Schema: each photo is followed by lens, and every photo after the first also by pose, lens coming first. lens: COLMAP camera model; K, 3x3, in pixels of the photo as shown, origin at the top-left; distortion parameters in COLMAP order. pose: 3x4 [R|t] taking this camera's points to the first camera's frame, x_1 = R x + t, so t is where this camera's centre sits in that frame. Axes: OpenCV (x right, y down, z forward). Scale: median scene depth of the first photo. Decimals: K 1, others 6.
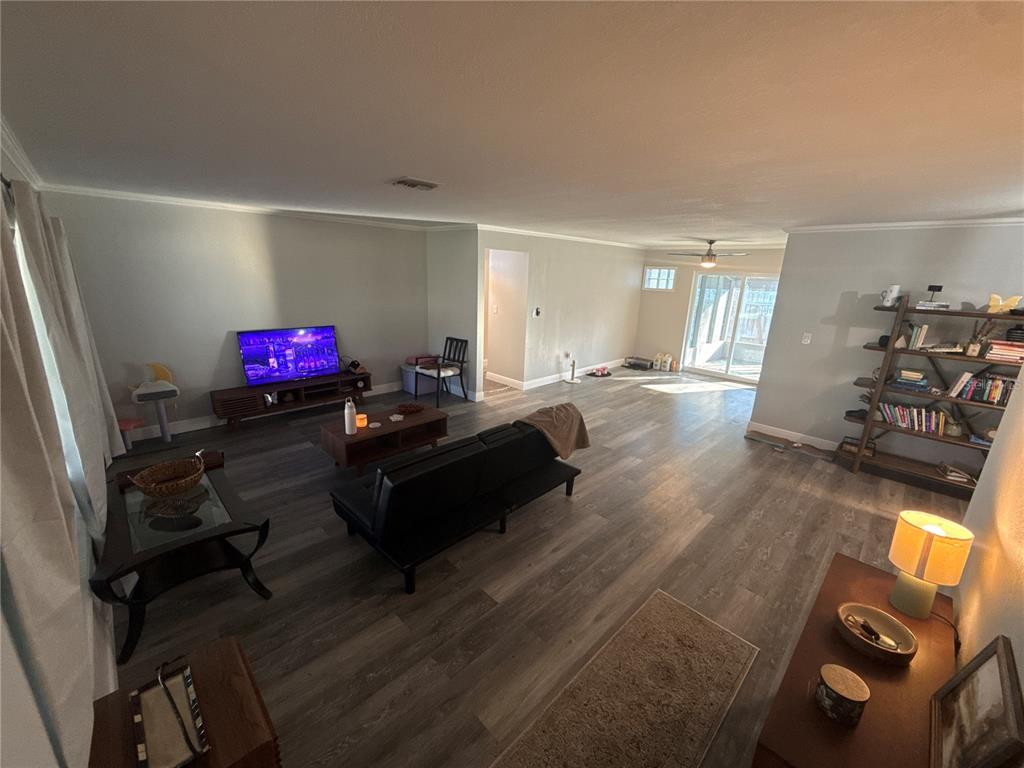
lens RADIAL K [[408.0, 0, 509.8], [0, 408.0, 383.1], [0, 0, 1]] dist [0.000474, 0.000261]
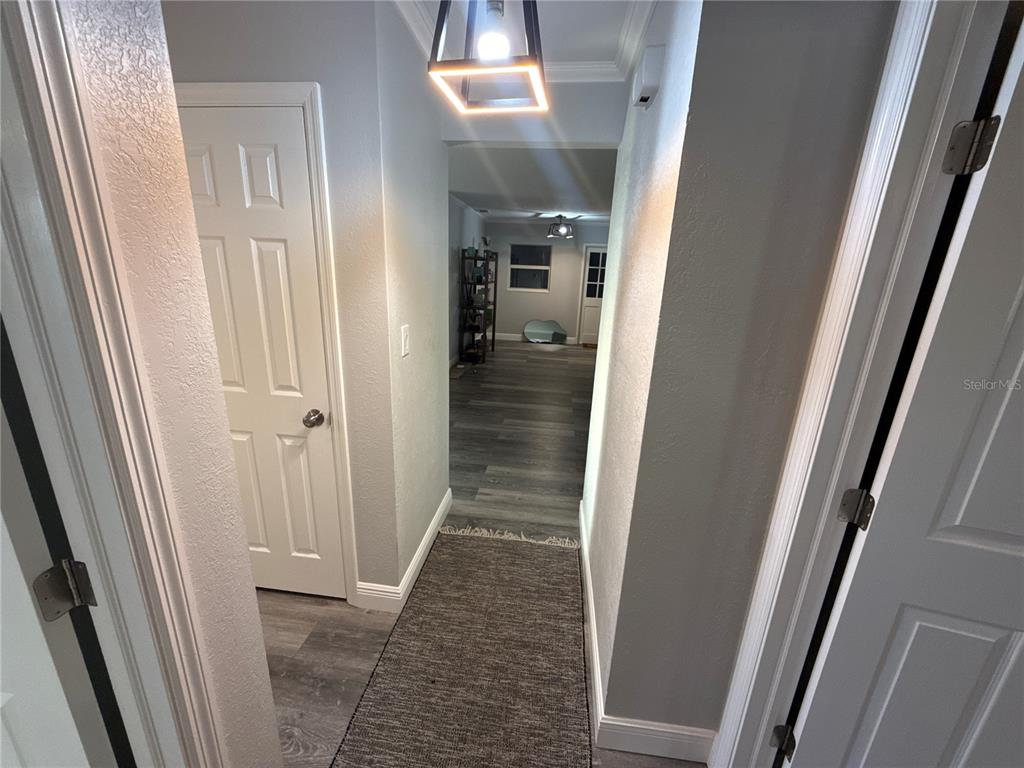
lens RADIAL K [[408.0, 0, 507.9], [0, 408.0, 383.0], [0, 0, 1]] dist [0.000474, 0.000261]
pose [[-0.618154, -0.270330, 0.738111, -0.559806], [0.150811, 0.880773, 0.448881, -0.545274], [-0.771454, 0.388793, -0.503685, 2.298734]]
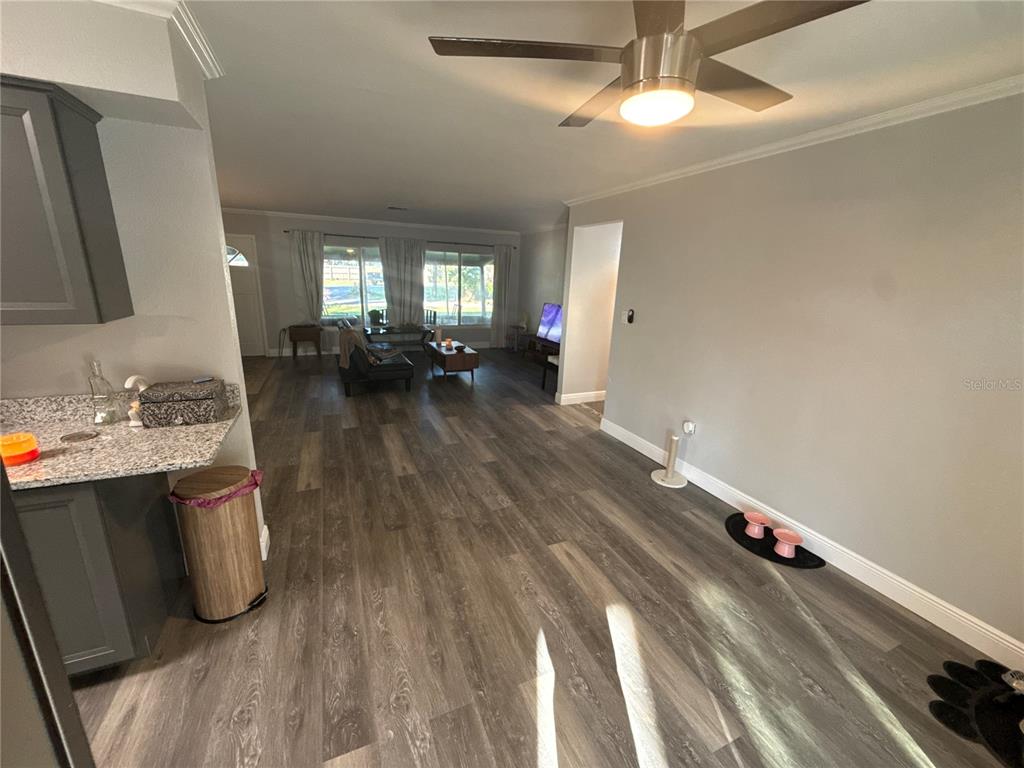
lens RADIAL K [[408.0, 0, 513.9], [0, 408.0, 384.3], [0, 0, 1]] dist [0.000474, 0.000261]
pose [[-0.346886, 0.197498, -0.916878, 1.411231], [-0.300787, 0.902518, 0.308202, -0.439489], [0.888368, 0.382696, -0.253667, 2.096560]]
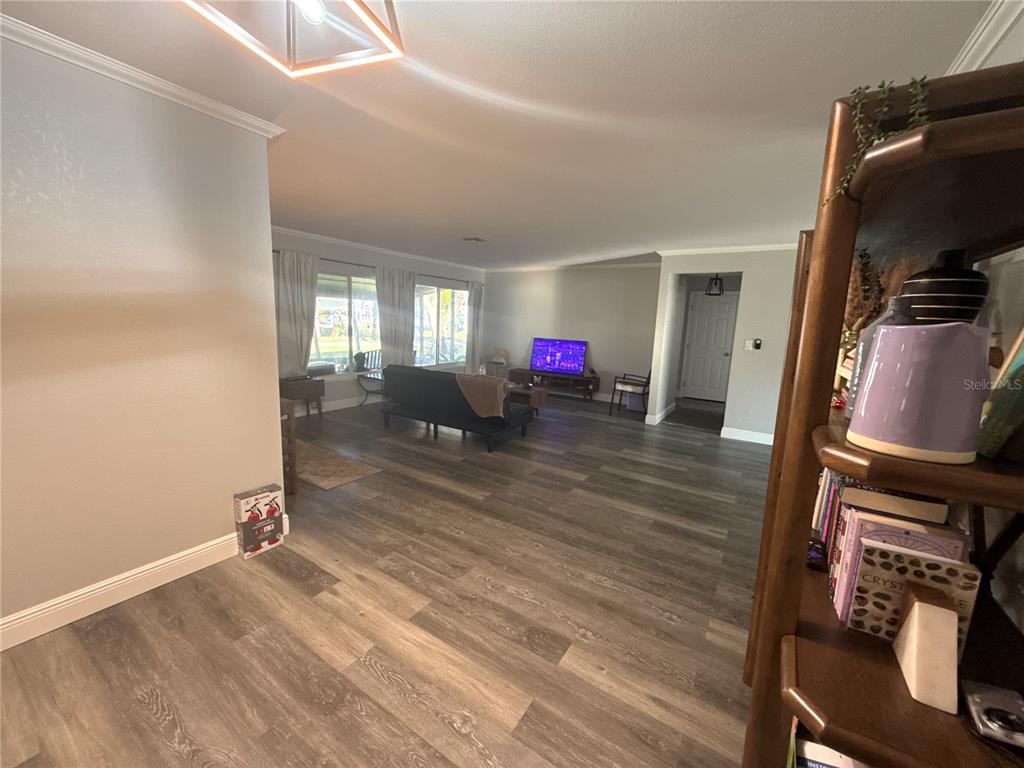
lens RADIAL K [[408.0, 0, 511.1], [0, 408.0, 380.0], [0, 0, 1]] dist [0.000474, 0.000261]
pose [[0.215931, 0.119533, -0.969064, 1.487148], [-0.291963, 0.954975, 0.052739, -0.022713], [0.931736, 0.271543, 0.241107, 0.782859]]
